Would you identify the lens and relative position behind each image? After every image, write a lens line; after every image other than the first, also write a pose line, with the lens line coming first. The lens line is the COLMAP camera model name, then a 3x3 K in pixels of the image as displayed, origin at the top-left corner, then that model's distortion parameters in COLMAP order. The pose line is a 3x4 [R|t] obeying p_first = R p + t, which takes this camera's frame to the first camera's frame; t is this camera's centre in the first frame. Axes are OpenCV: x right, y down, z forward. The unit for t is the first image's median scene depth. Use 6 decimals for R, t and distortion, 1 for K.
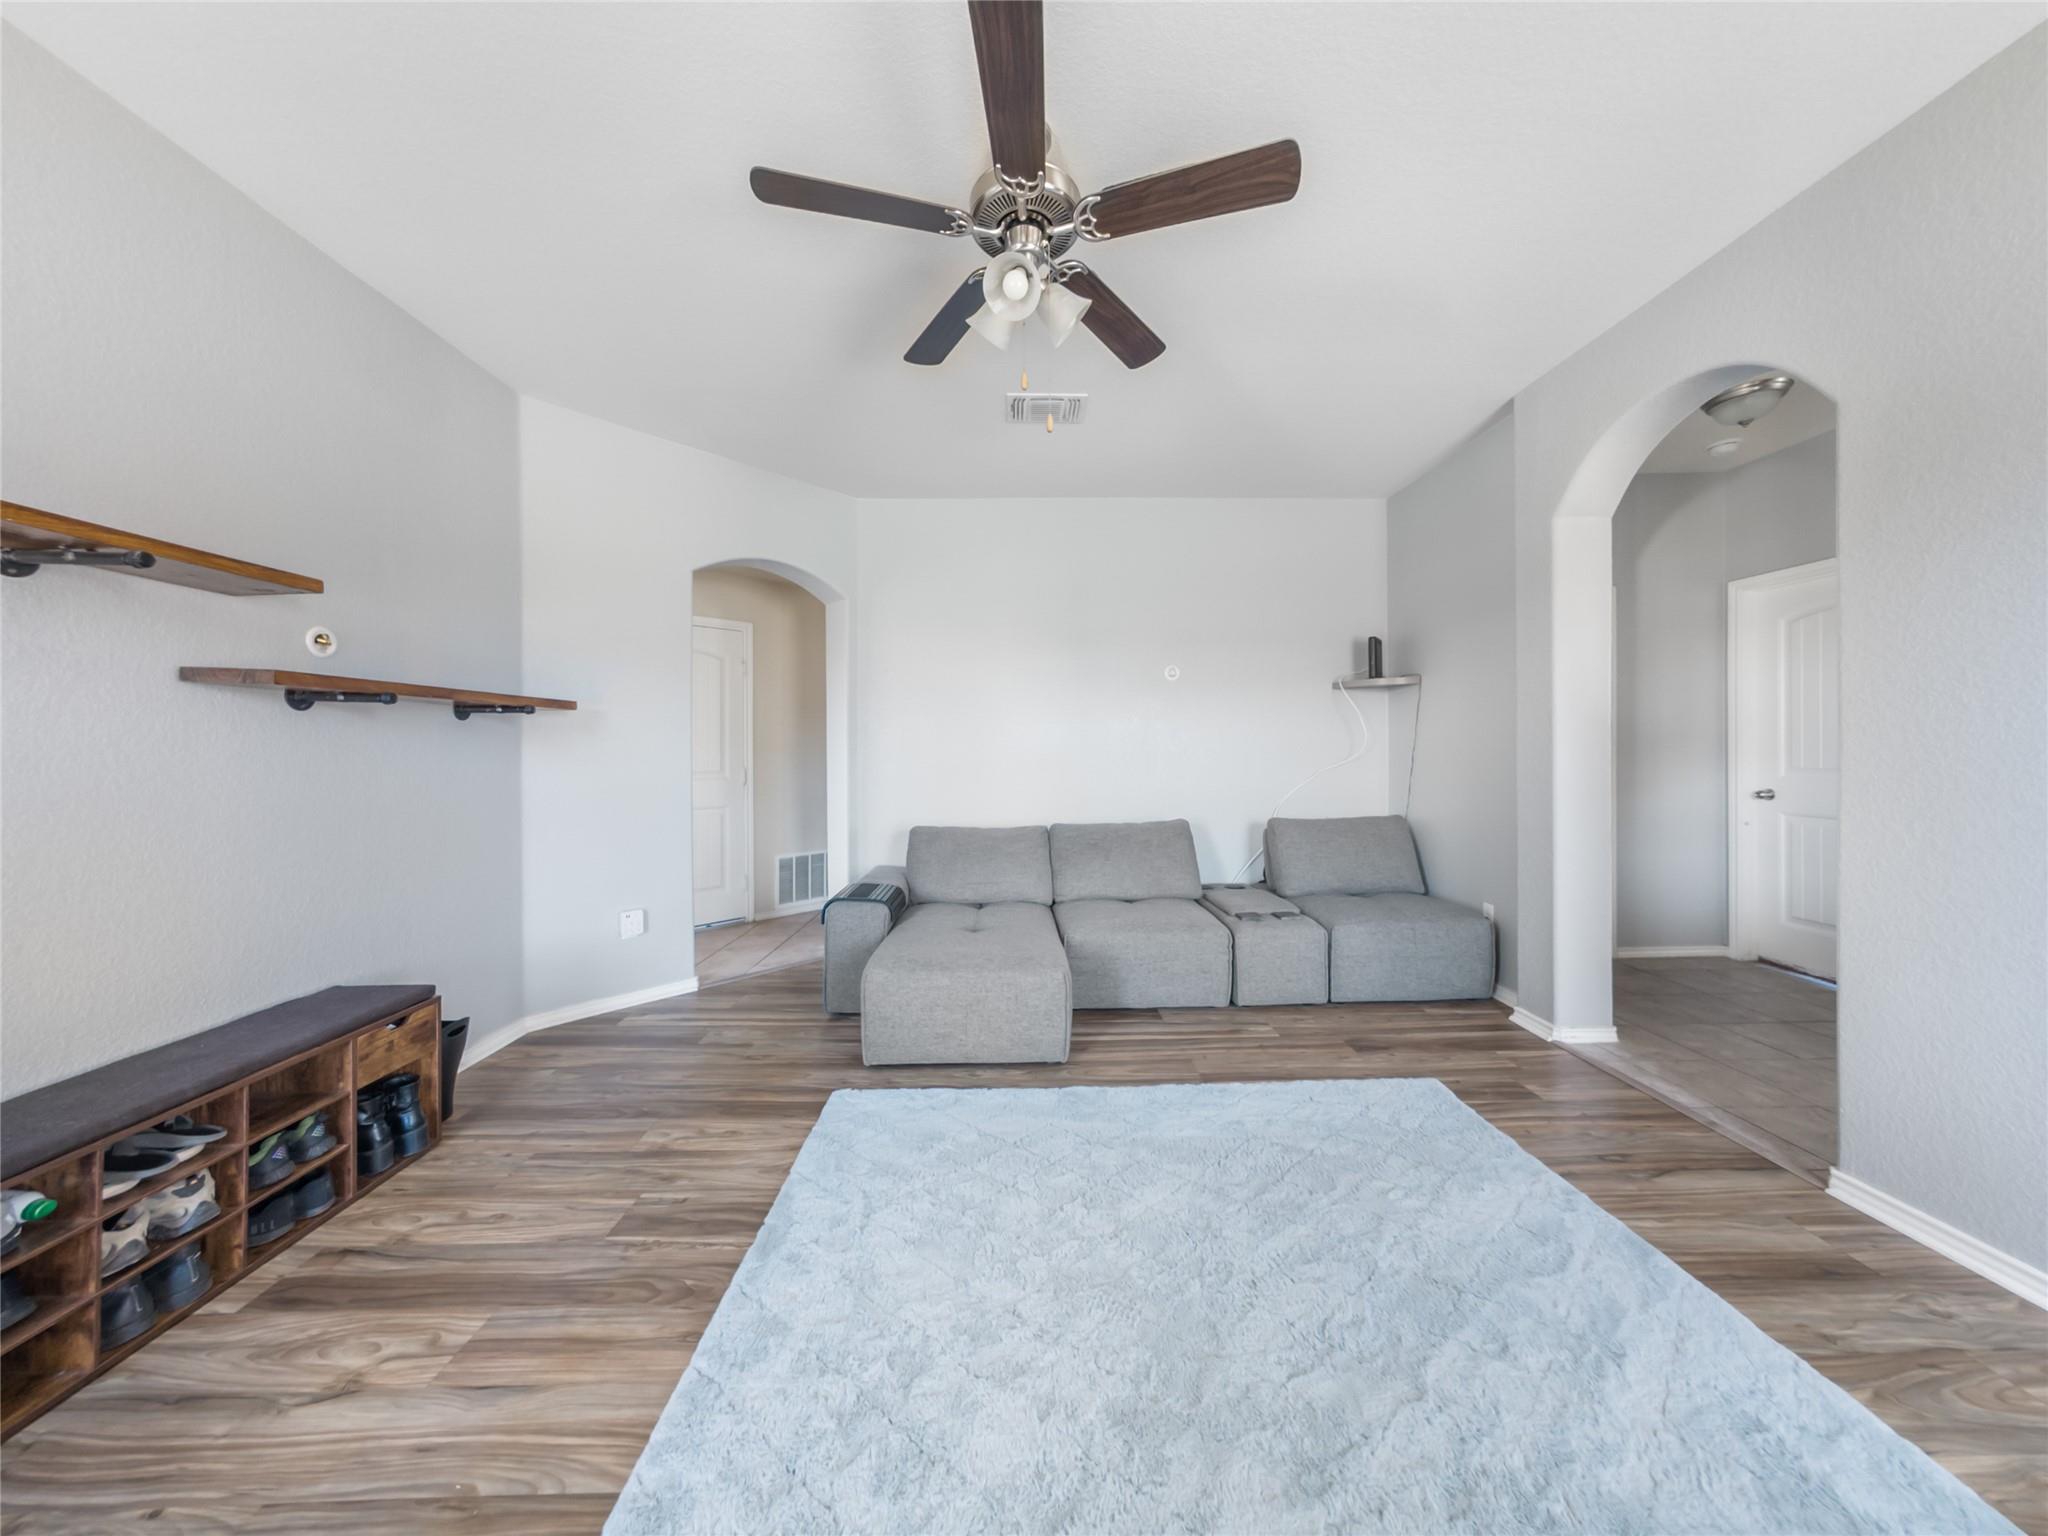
lens RADIAL K [[690.5, 0, 1031.3], [0, 690.5, 747.6], [0, 0, 1]] dist [-0.010308, 0.004353]
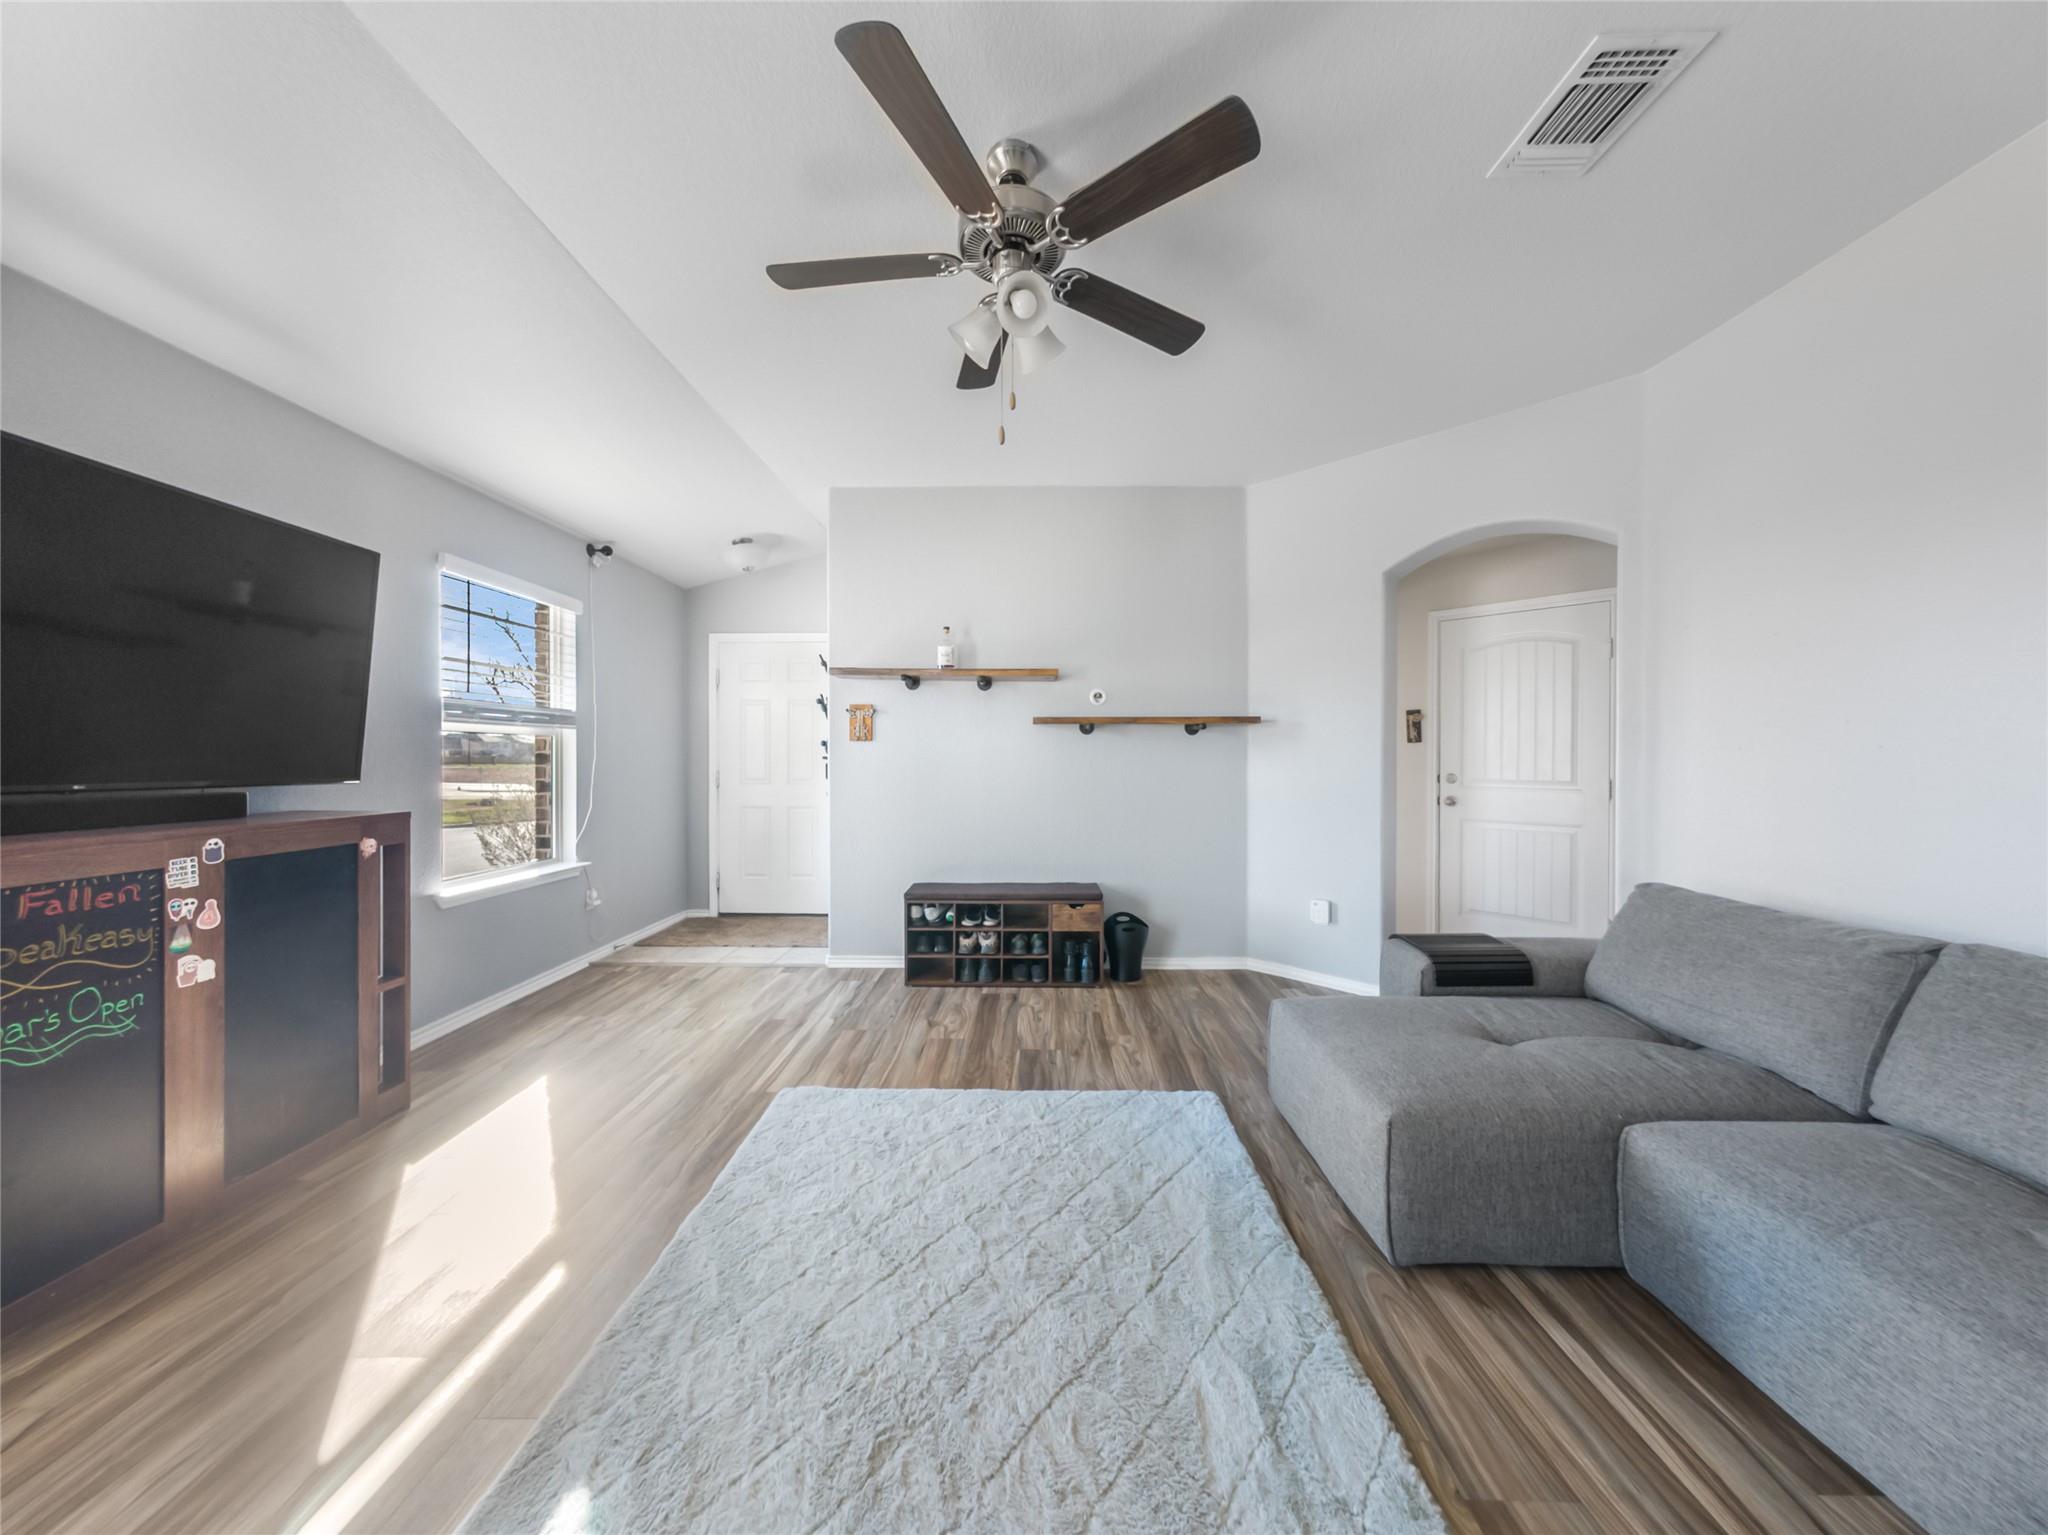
lens RADIAL K [[686.1, 0, 1027.6], [0, 686.1, 756.3], [0, 0, 1]] dist [-0.012817, 0.005191]
pose [[-0.036913, 0.003452, -0.999313, 0.705314], [0.004123, 0.999986, 0.003302, -0.002270], [0.999310, -0.003998, -0.036927, 0.737693]]
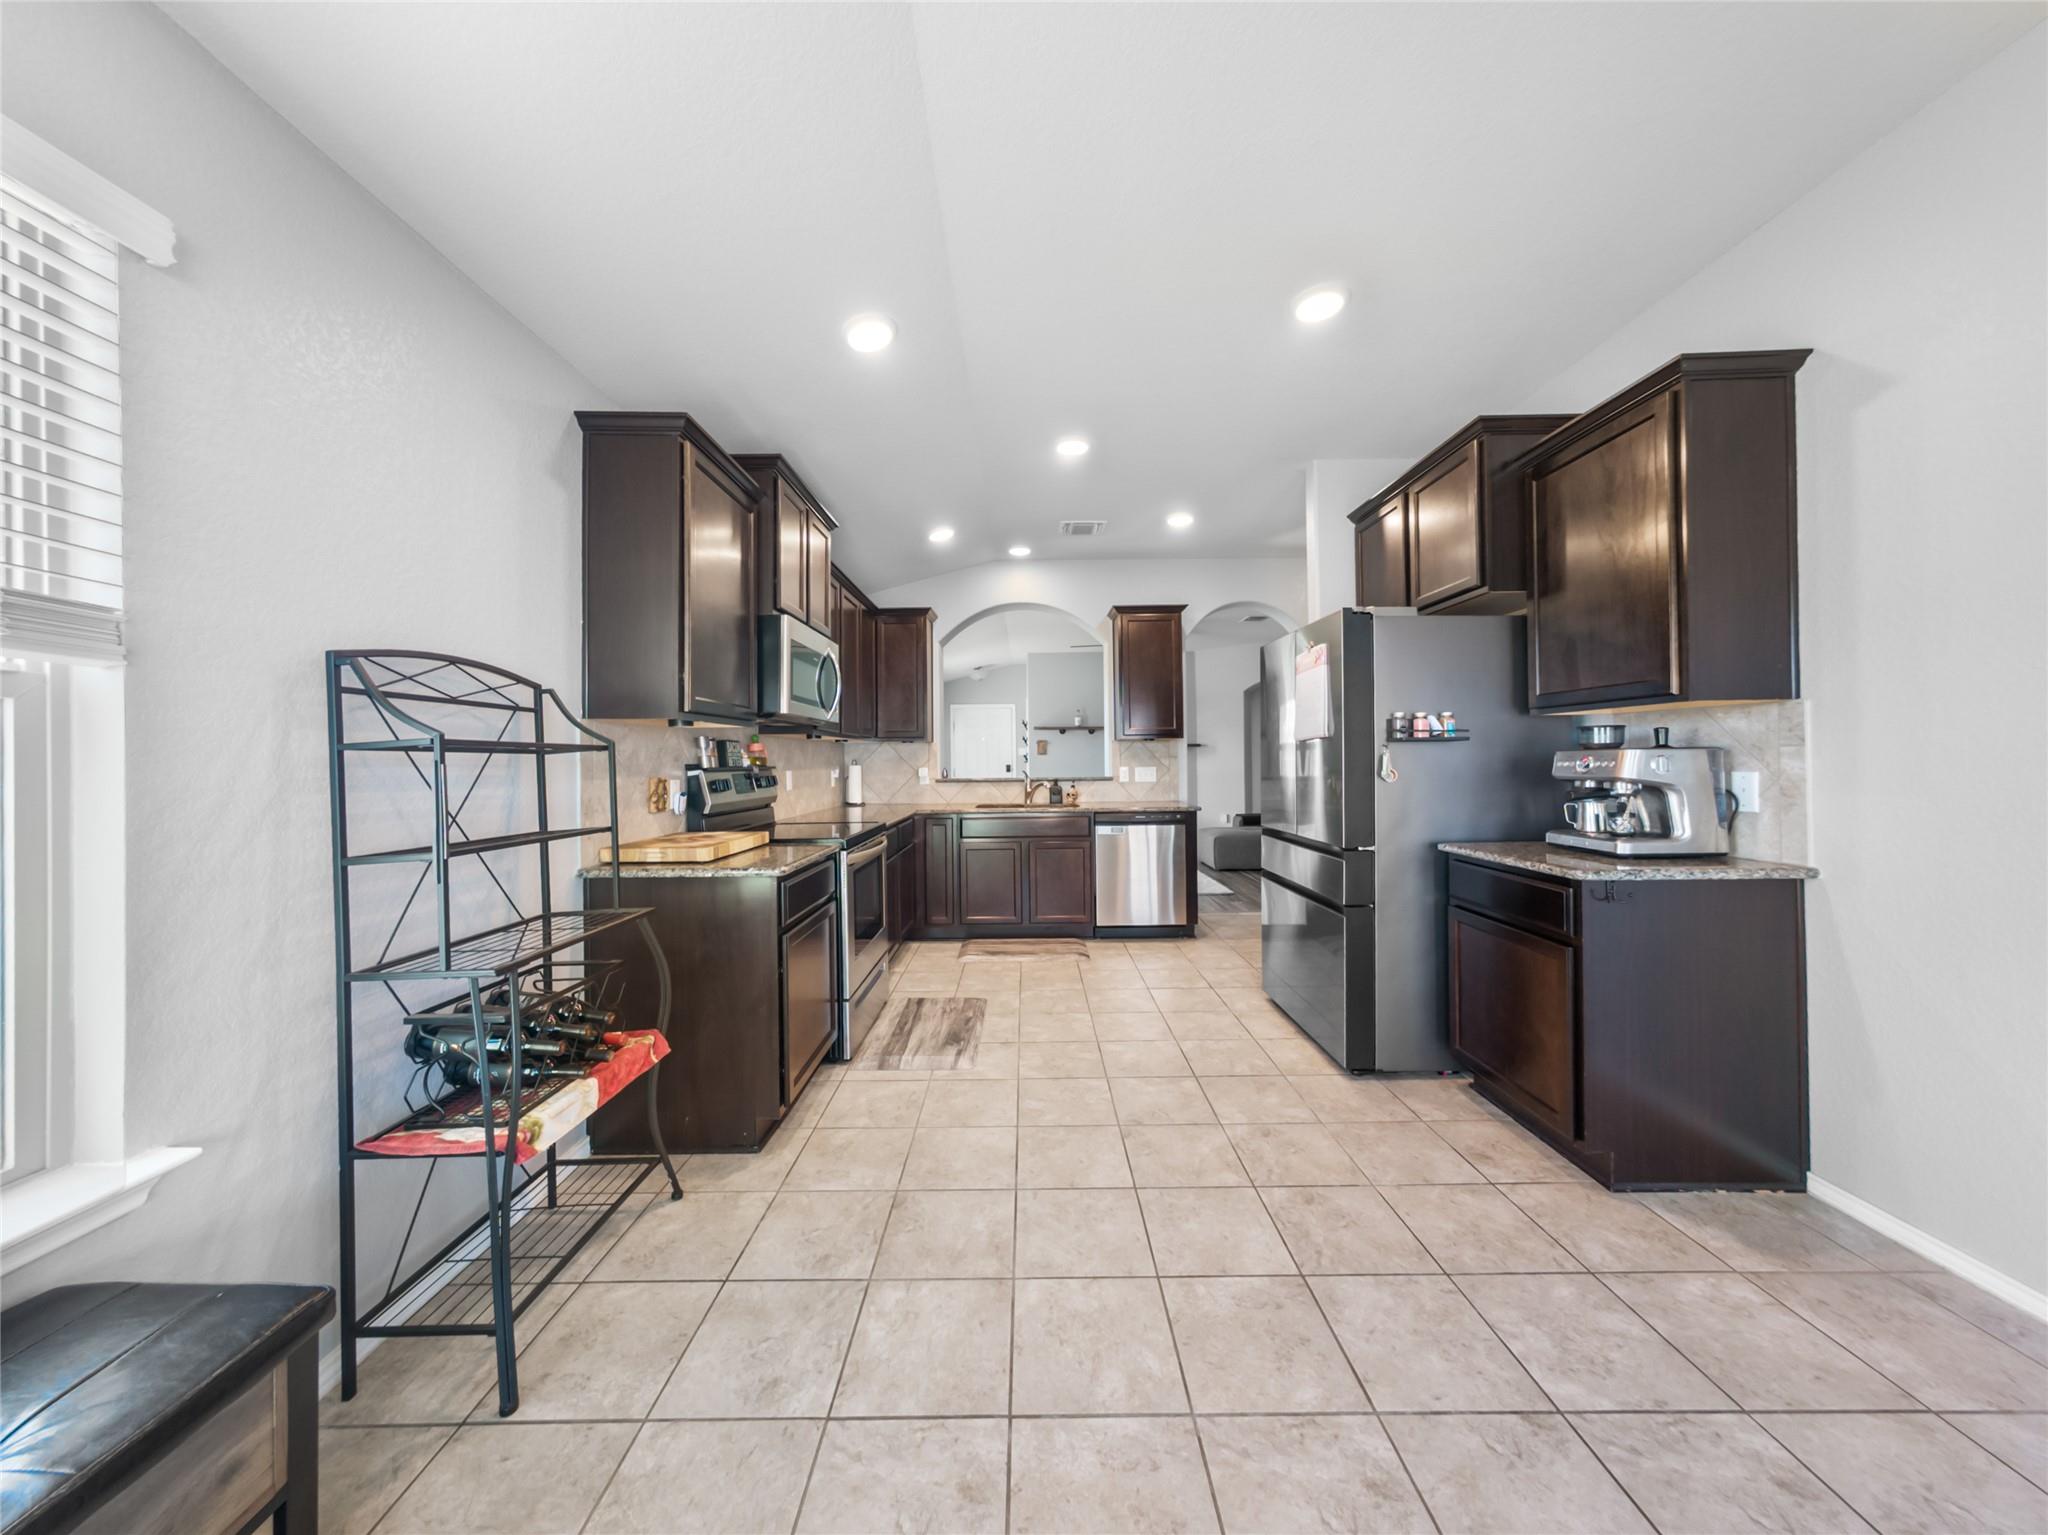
lens RADIAL K [[686.1, 0, 1027.6], [0, 686.1, 756.3], [0, 0, 1]] dist [-0.012817, 0.005191]
pose [[-0.032916, -0.001190, -0.999457, 3.068753], [0.015294, 0.999882, -0.001694, -0.020212], [0.999341, -0.015341, -0.032894, 0.344354]]
